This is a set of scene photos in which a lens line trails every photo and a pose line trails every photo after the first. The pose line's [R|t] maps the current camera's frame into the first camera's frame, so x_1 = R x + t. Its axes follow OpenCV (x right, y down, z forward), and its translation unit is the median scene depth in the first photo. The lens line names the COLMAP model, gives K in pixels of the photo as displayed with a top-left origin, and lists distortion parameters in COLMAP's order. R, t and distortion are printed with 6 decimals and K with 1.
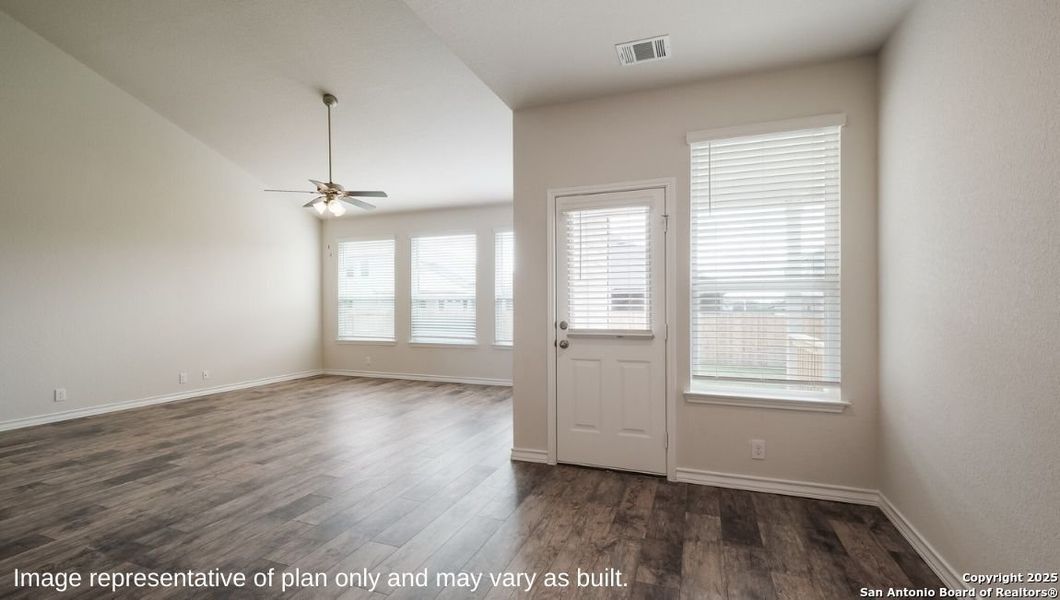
lens RADIAL K [[459.2, 0, 529.5], [0, 459.2, 305.2], [0, 0, 1]] dist [0.001857, 0.000502]
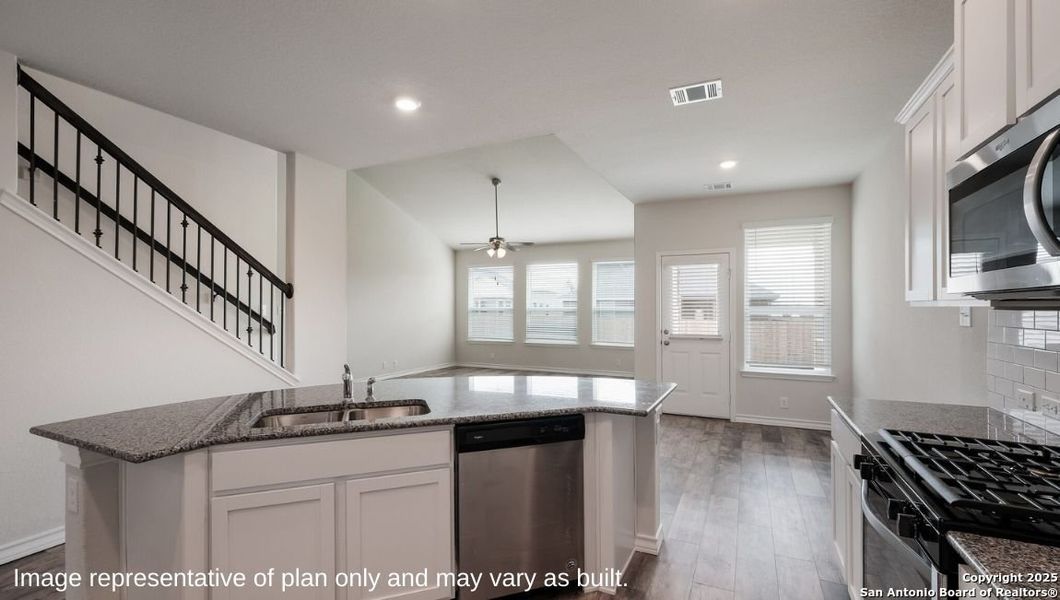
lens RADIAL K [[459.2, 0, 529.5], [0, 459.2, 305.2], [0, 0, 1]] dist [0.001857, 0.000502]
pose [[0.996124, 0.001523, -0.087945, -0.302087], [-0.002160, 0.999972, -0.007156, -0.044230], [0.087932, 0.007318, 0.996100, -0.793132]]
